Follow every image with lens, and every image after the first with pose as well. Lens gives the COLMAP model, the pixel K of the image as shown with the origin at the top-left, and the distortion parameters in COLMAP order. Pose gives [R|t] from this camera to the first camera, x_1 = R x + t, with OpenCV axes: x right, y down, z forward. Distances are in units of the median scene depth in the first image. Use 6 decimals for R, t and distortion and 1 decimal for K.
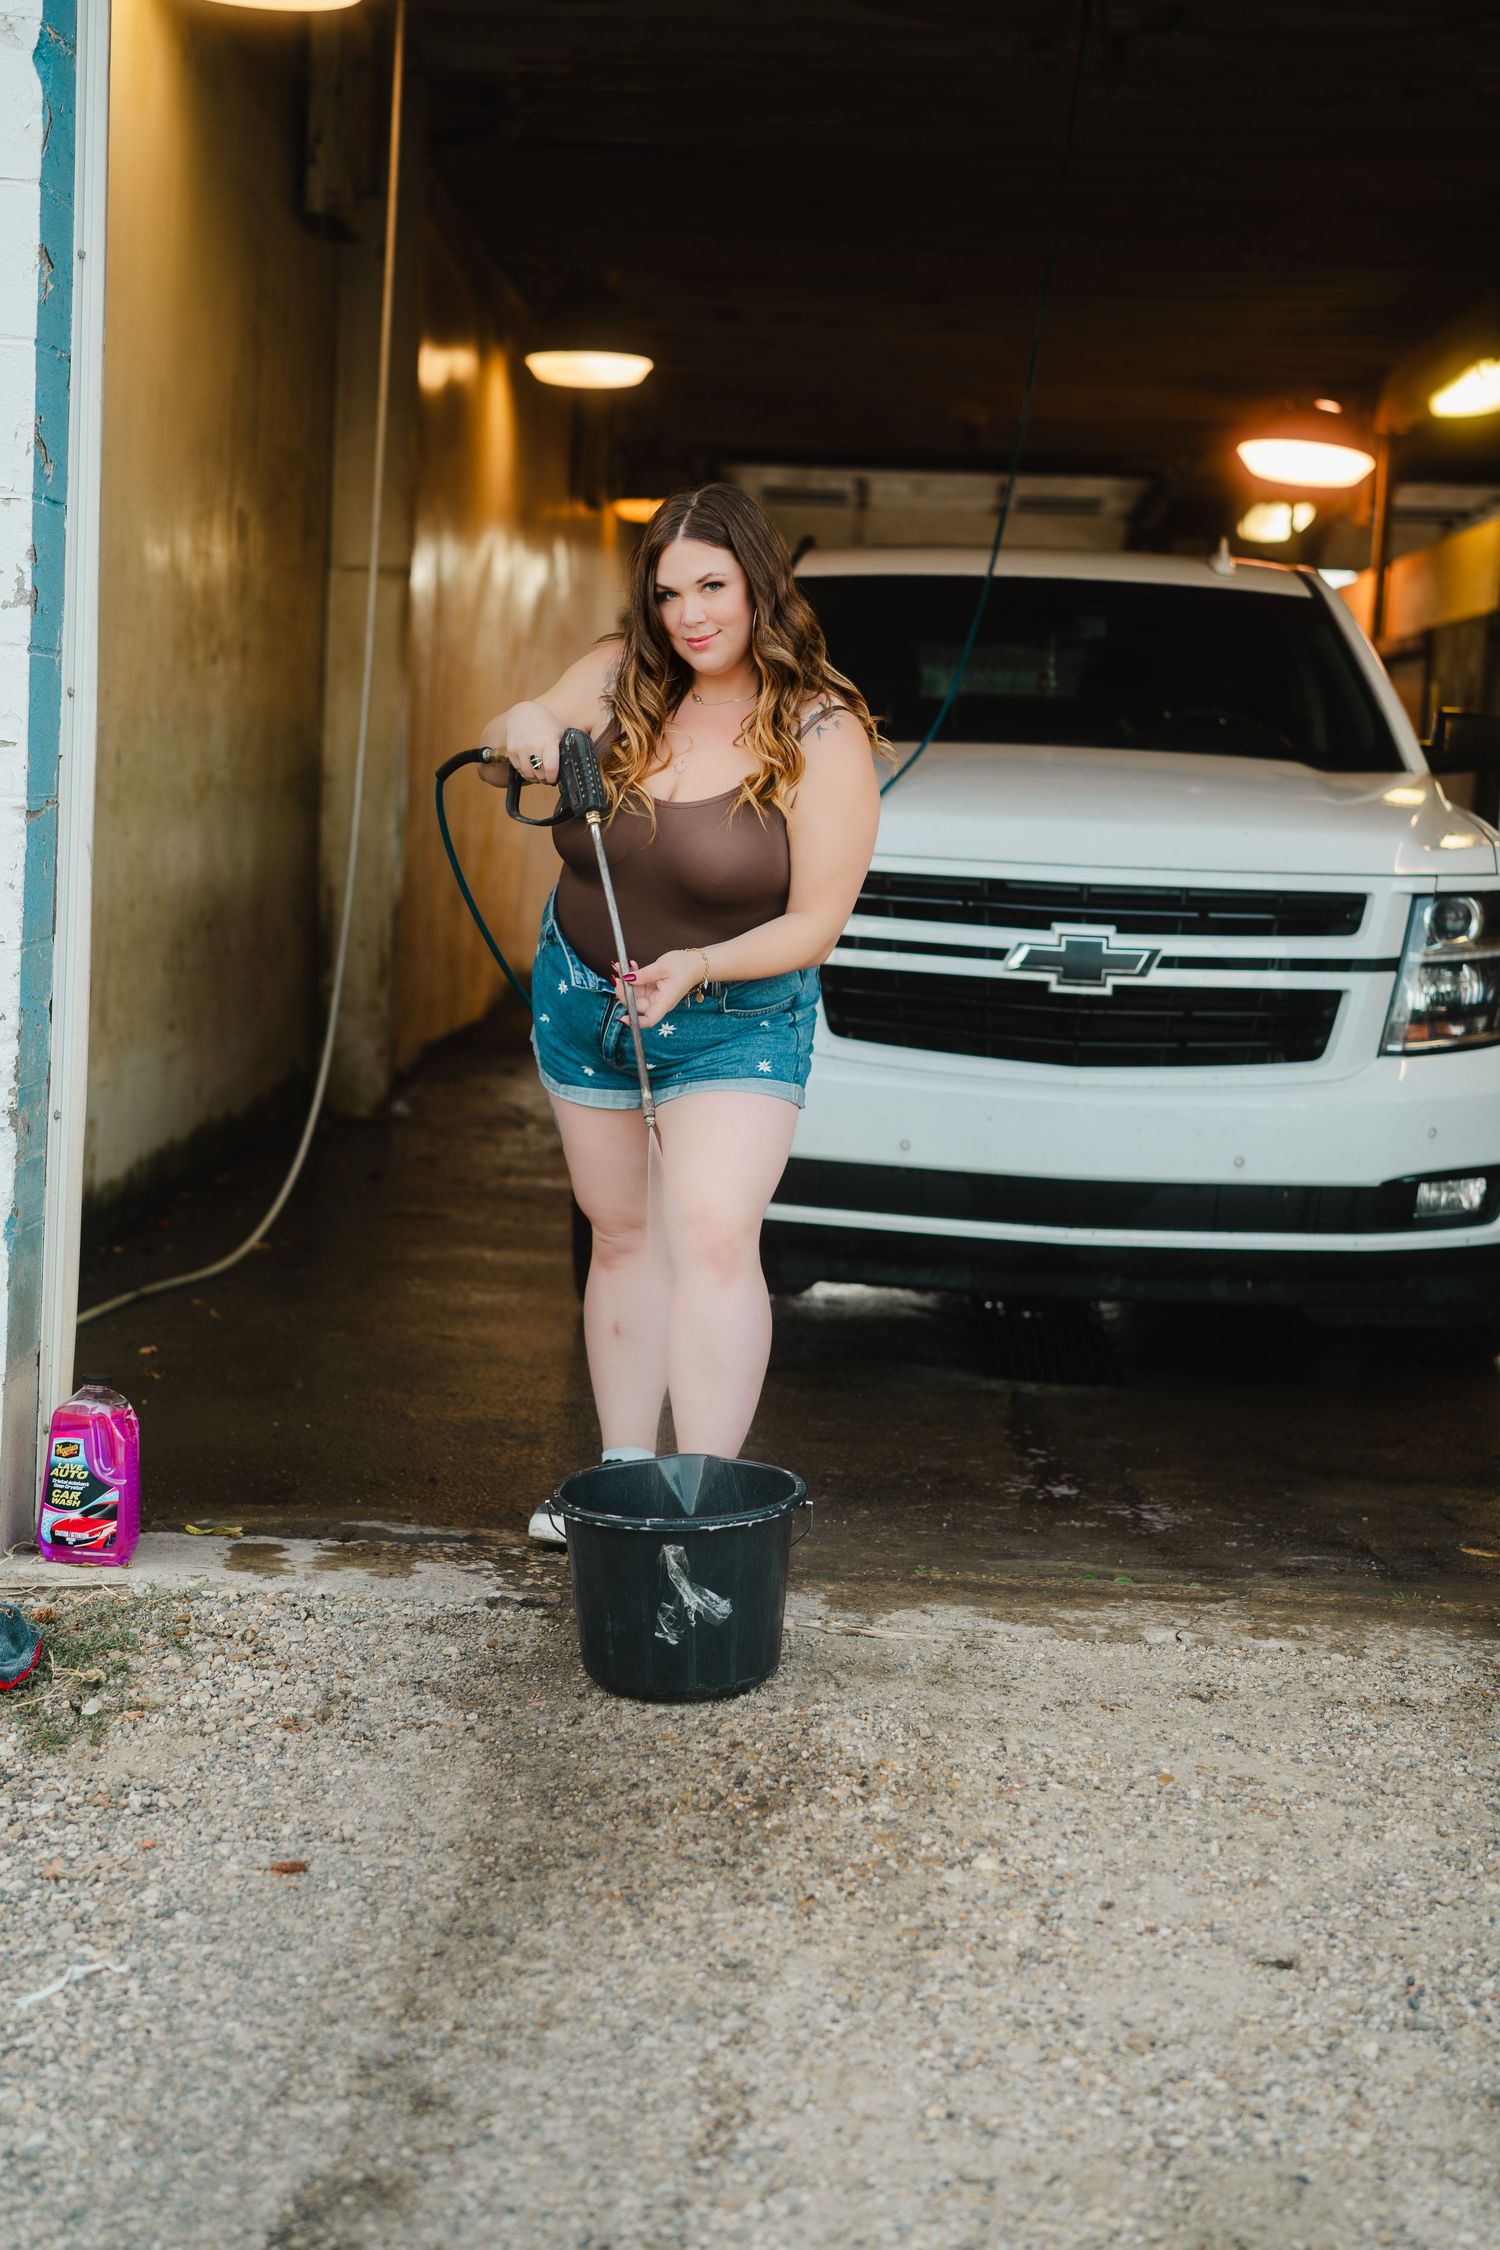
lens RADIAL K [[3229.8, 0, 673.4], [0, 3229.8, 1089.2], [0, 0, 1]] dist [0.230964, 0.000084]
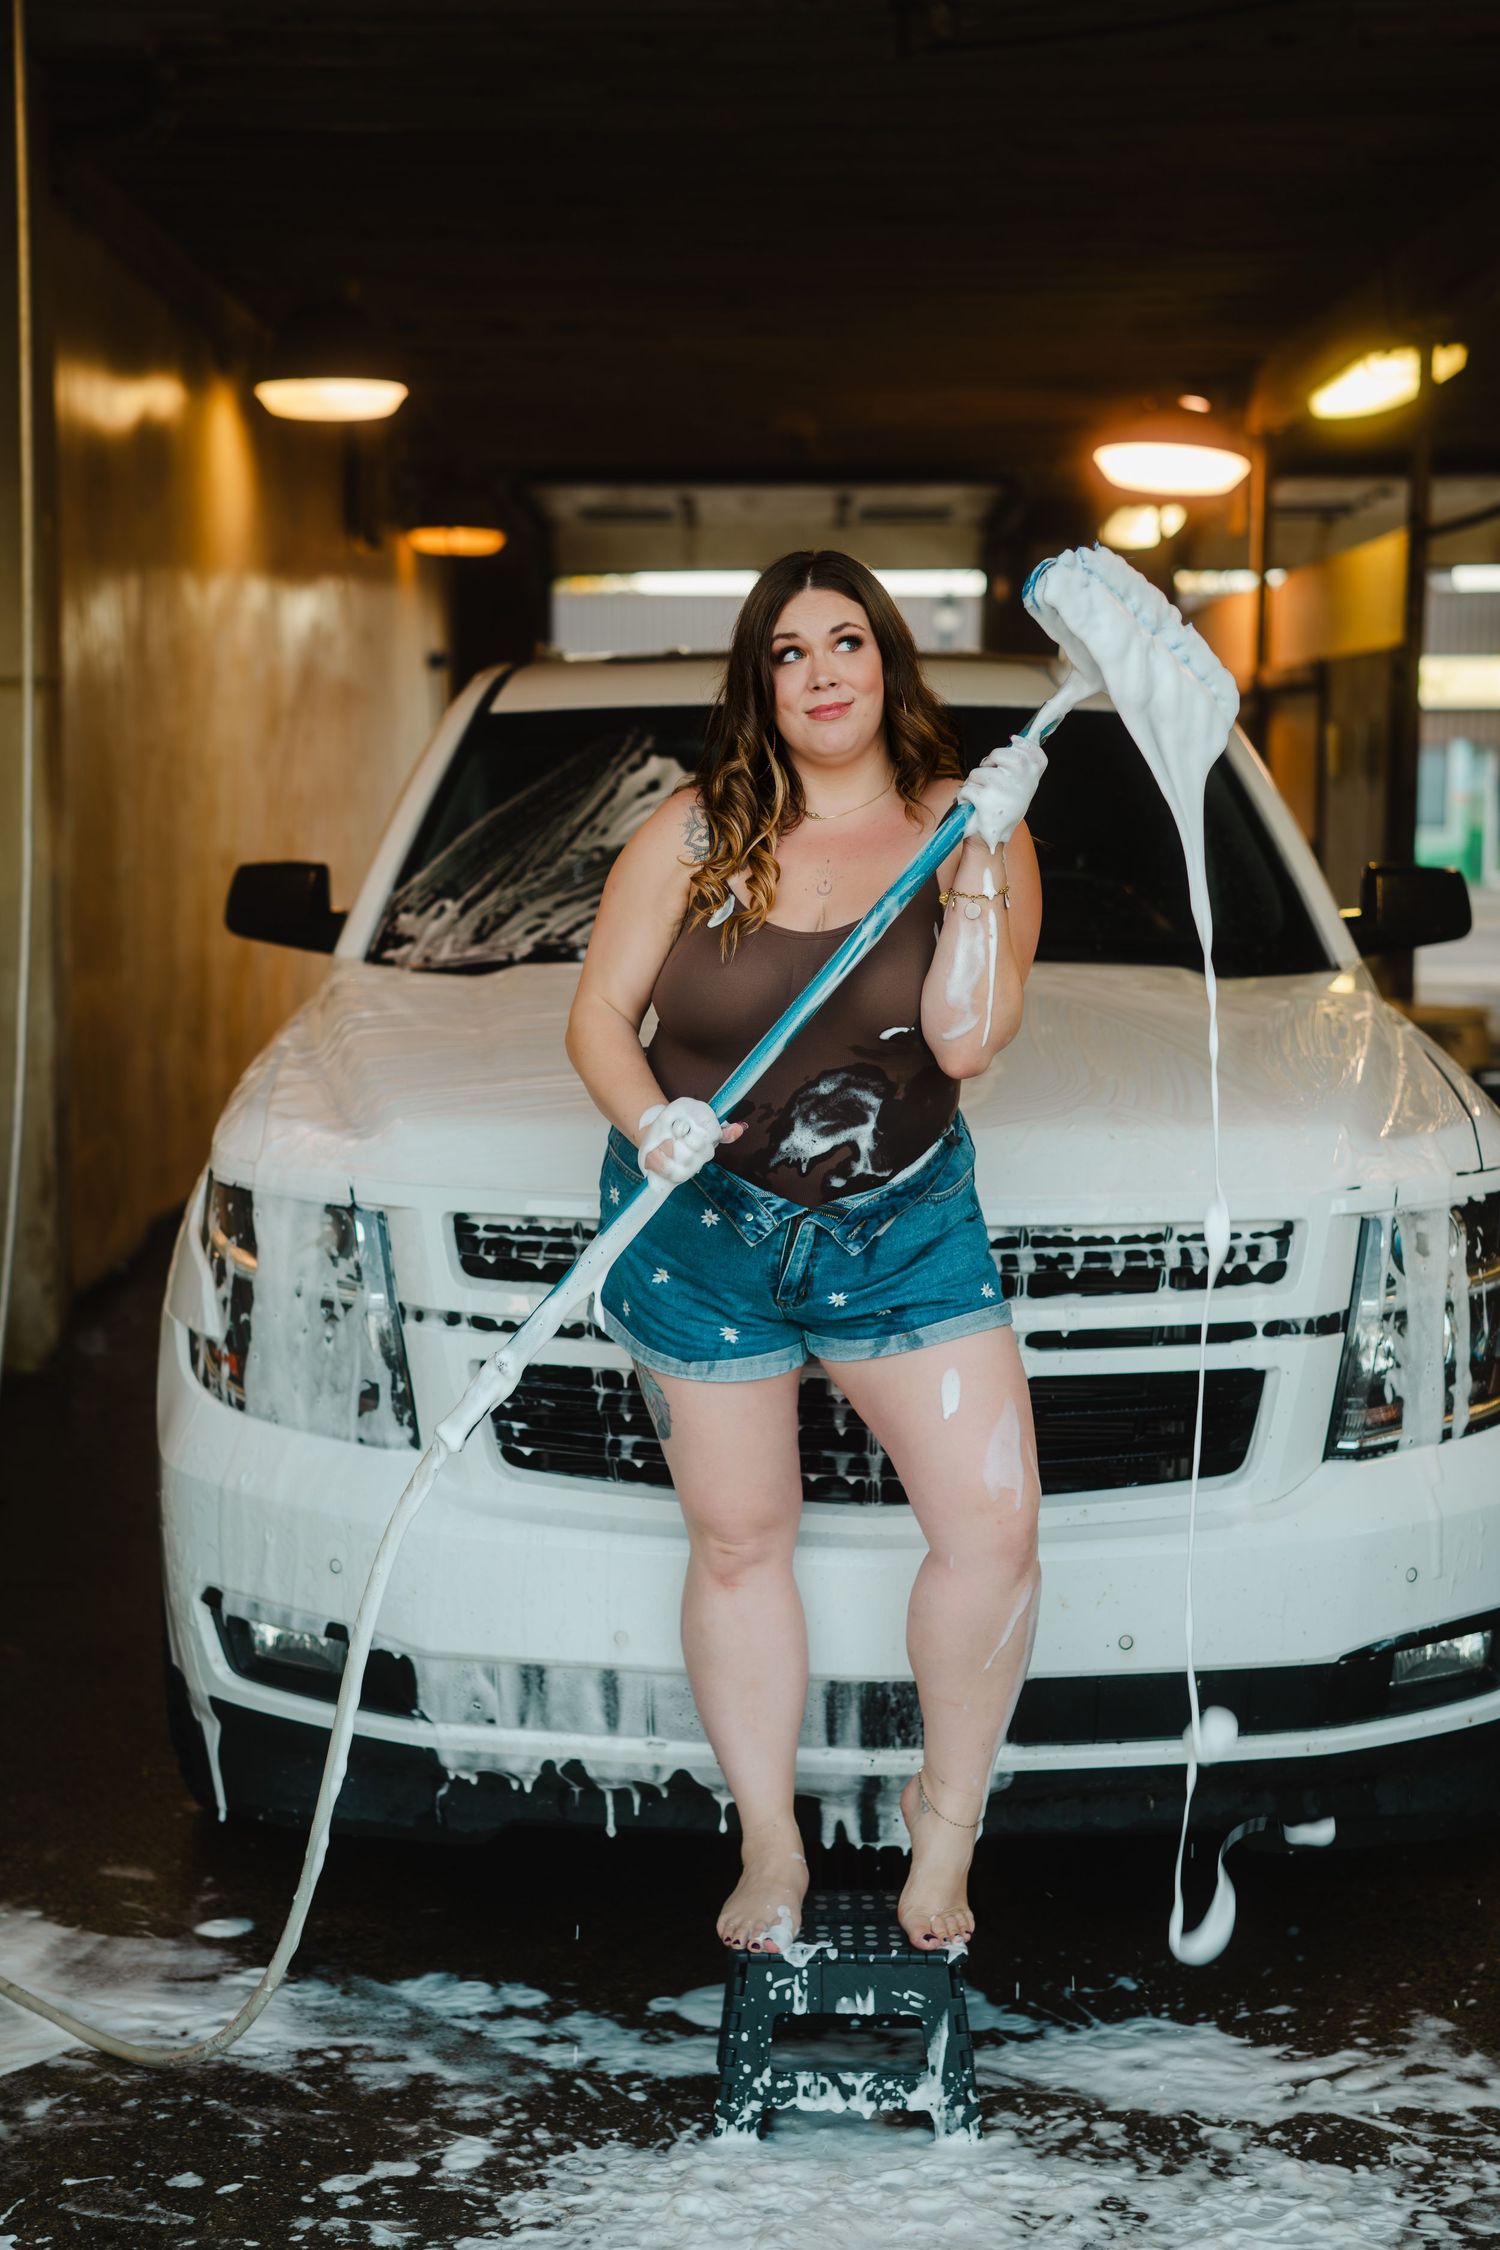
lens RADIAL K [[3229.8, 0, 673.4], [0, 3229.8, 1089.2], [0, 0, 1]] dist [0.230964, 0.000084]
pose [[0.998515, -0.045215, 0.030375, 0.028125], [0.045062, 0.998968, 0.005691, -0.040896], [-0.030601, -0.004314, 0.999522, 0.143133]]
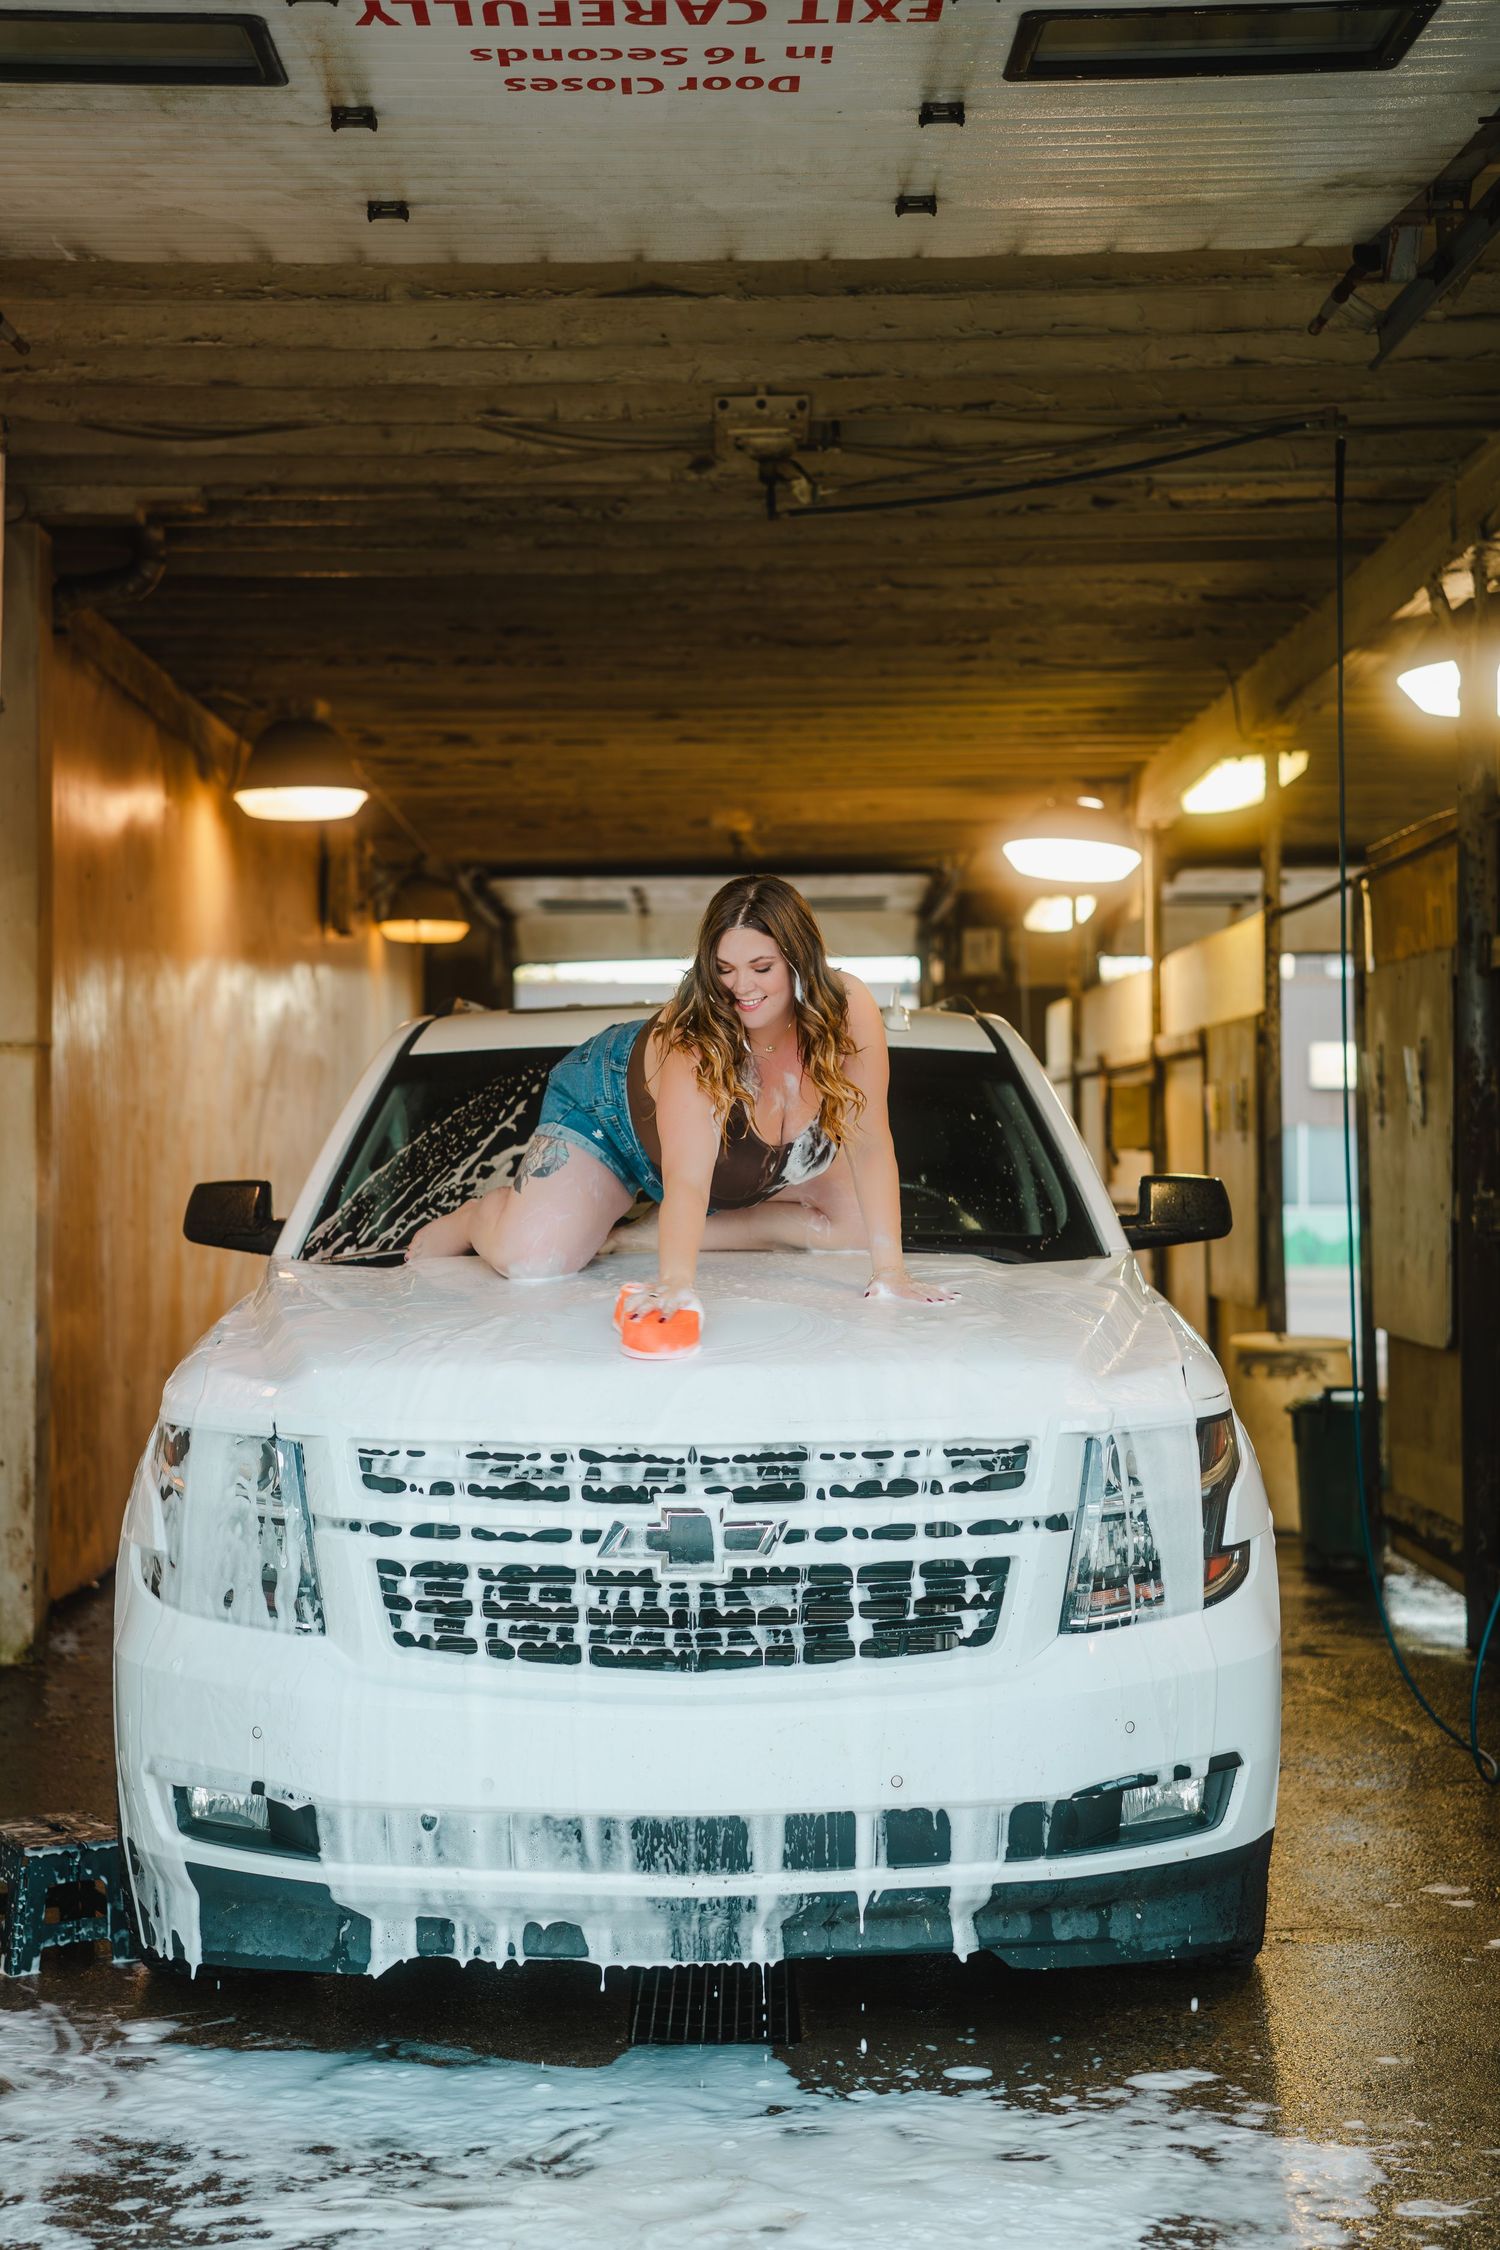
lens RADIAL K [[3229.8, 0, 673.4], [0, 3229.8, 1089.2], [0, 0, 1]] dist [0.230964, 0.000084]
pose [[0.997936, -0.050402, 0.039794, 0.039359], [0.054636, 0.992012, -0.113699, -0.024880], [-0.033745, 0.115639, 0.992718, 0.071499]]
